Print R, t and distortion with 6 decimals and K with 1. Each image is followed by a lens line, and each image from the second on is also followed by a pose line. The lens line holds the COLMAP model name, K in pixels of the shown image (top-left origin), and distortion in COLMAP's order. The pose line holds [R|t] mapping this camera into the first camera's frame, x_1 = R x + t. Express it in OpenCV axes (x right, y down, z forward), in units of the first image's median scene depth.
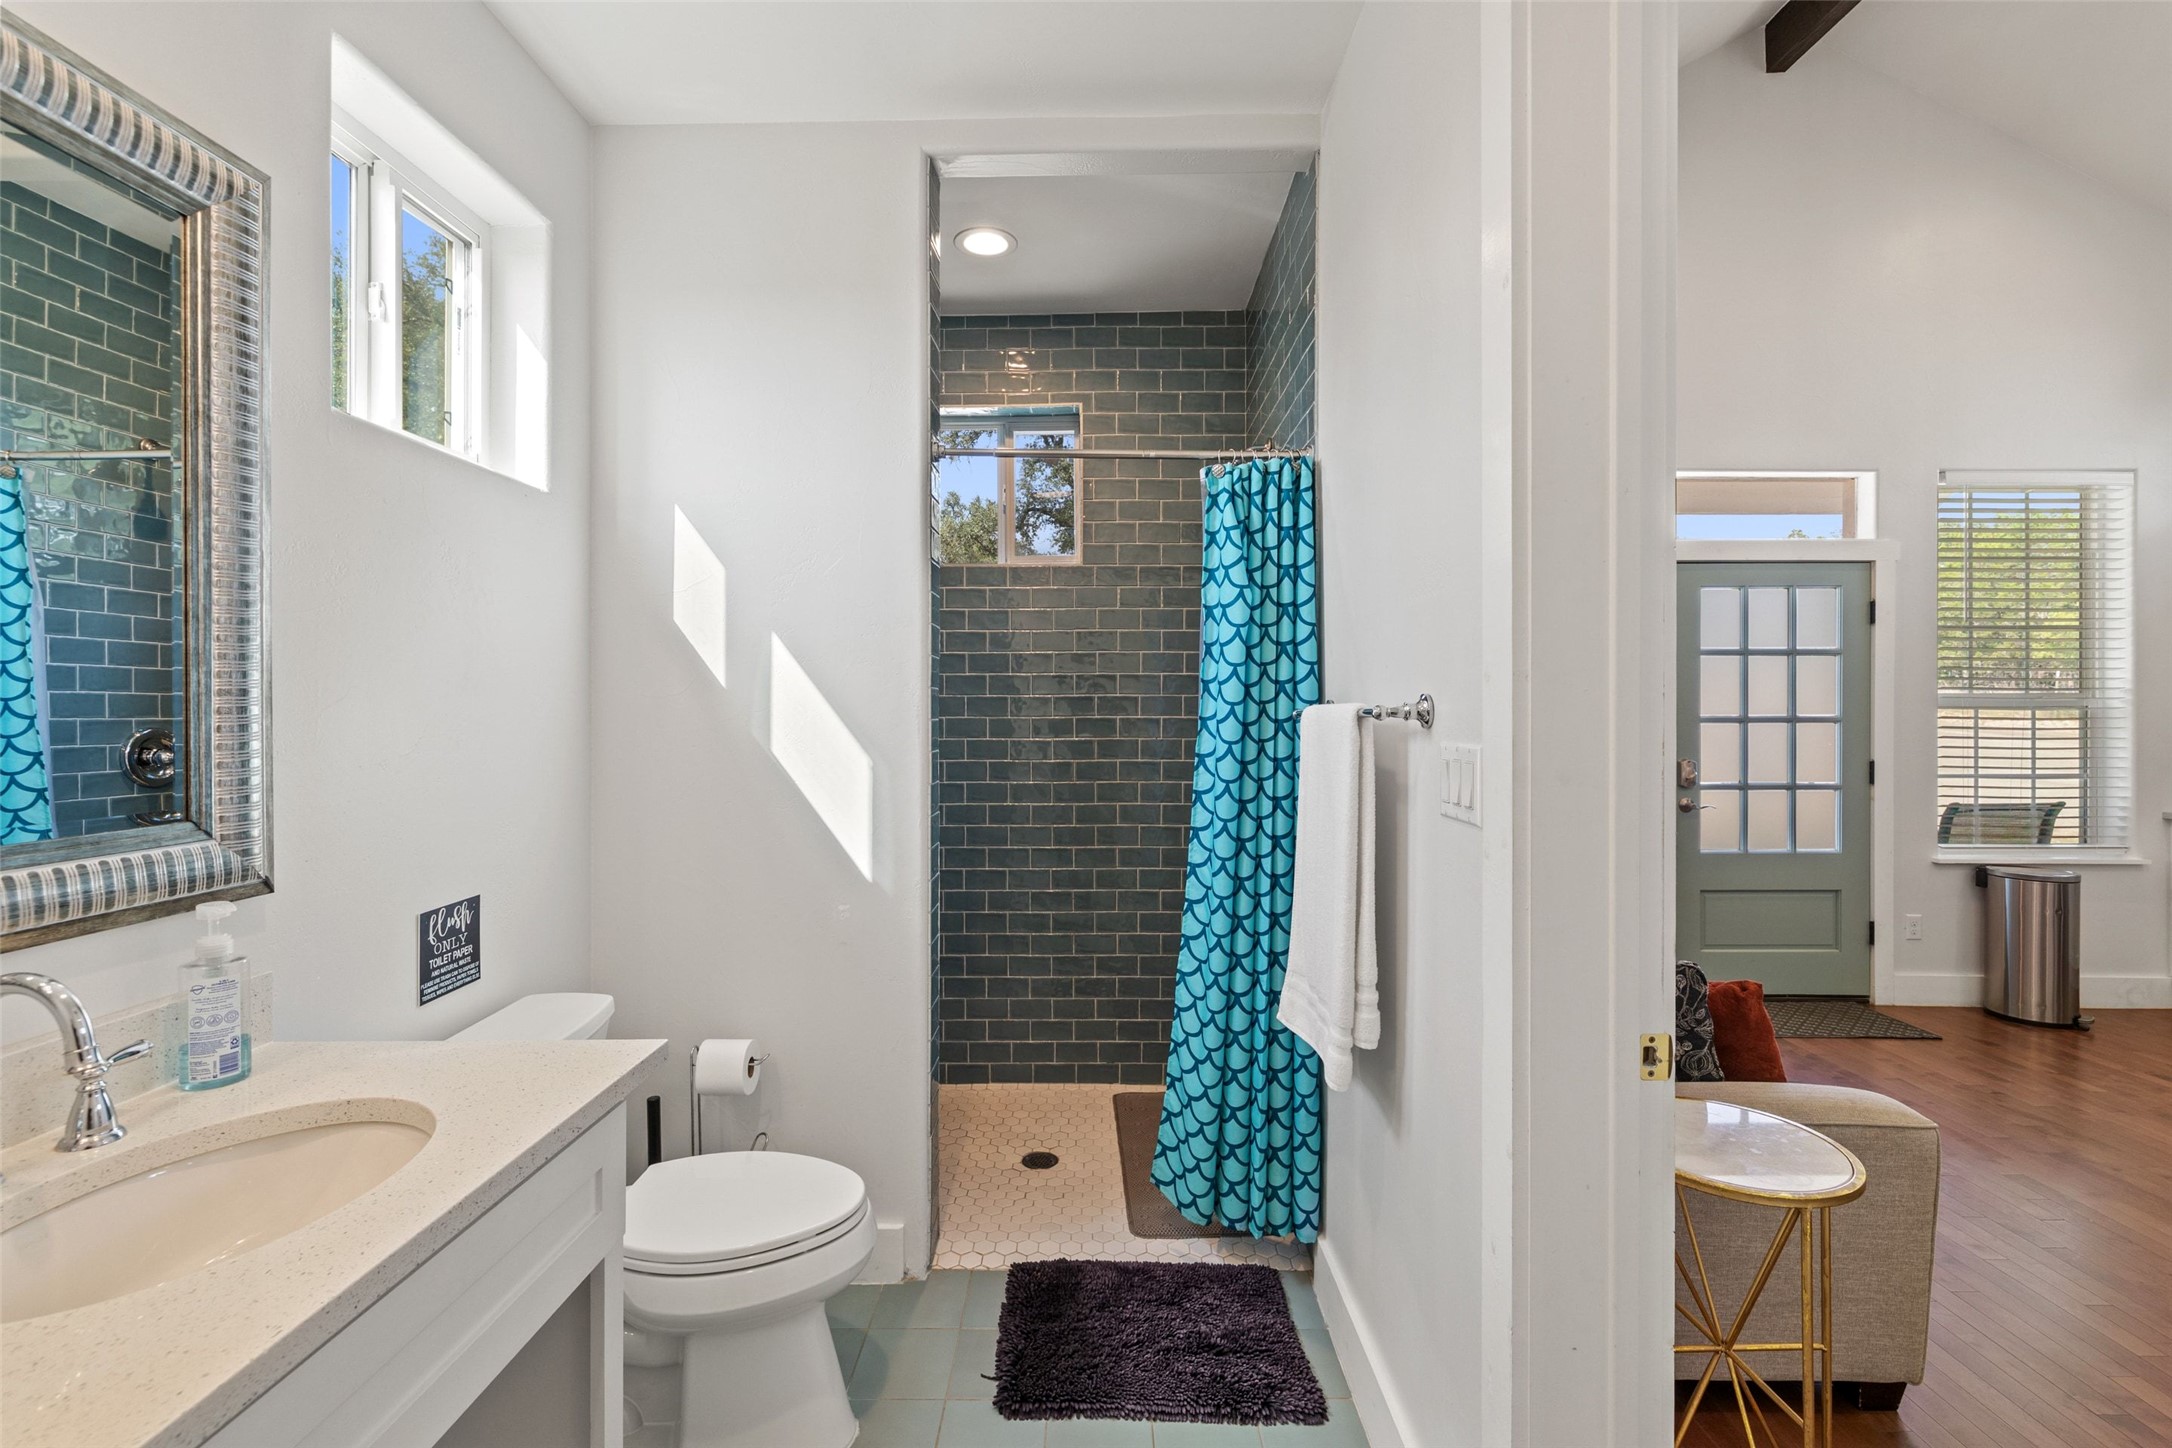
lens RADIAL K [[946.2, 0, 1086.7], [0, 946.2, 702.1], [0, 0, 1]] dist [0.004967, 0.001122]
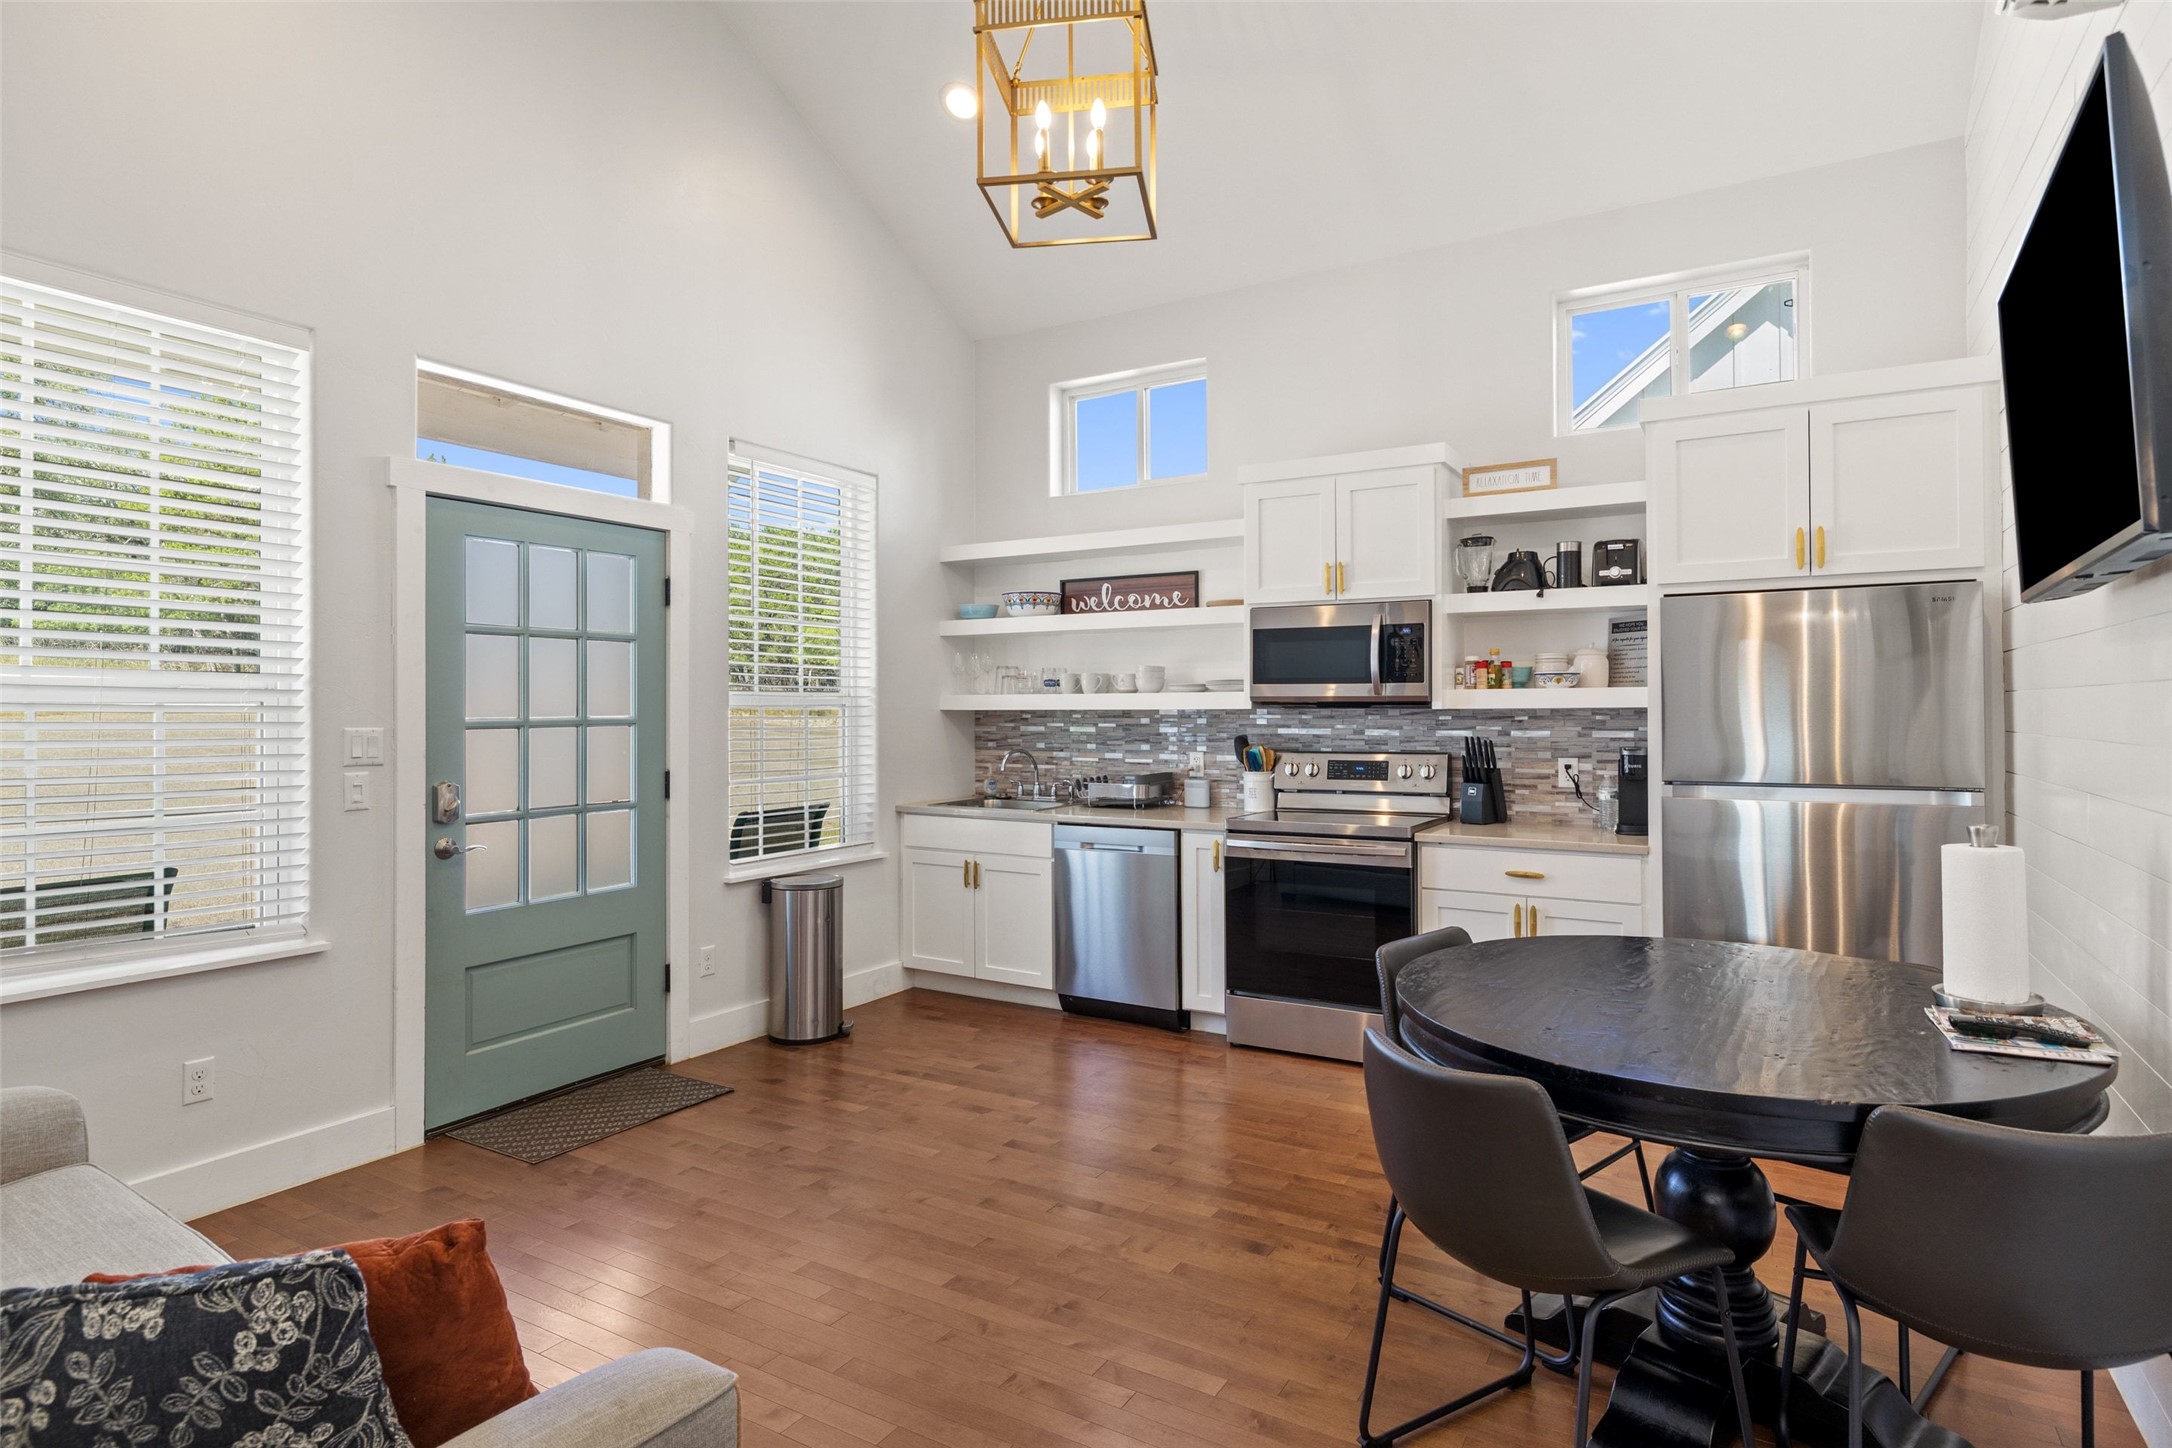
lens RADIAL K [[1019.2, 0, 1079.3], [0, 1019.2, 711.5], [0, 0, 1]] dist [0.000126, -0.000262]
pose [[0.483403, -0.007049, 0.875370, 0.228565], [-0.000912, 0.999963, 0.008556, 0.001702], [-0.875397, -0.004934, 0.483379, 0.262886]]
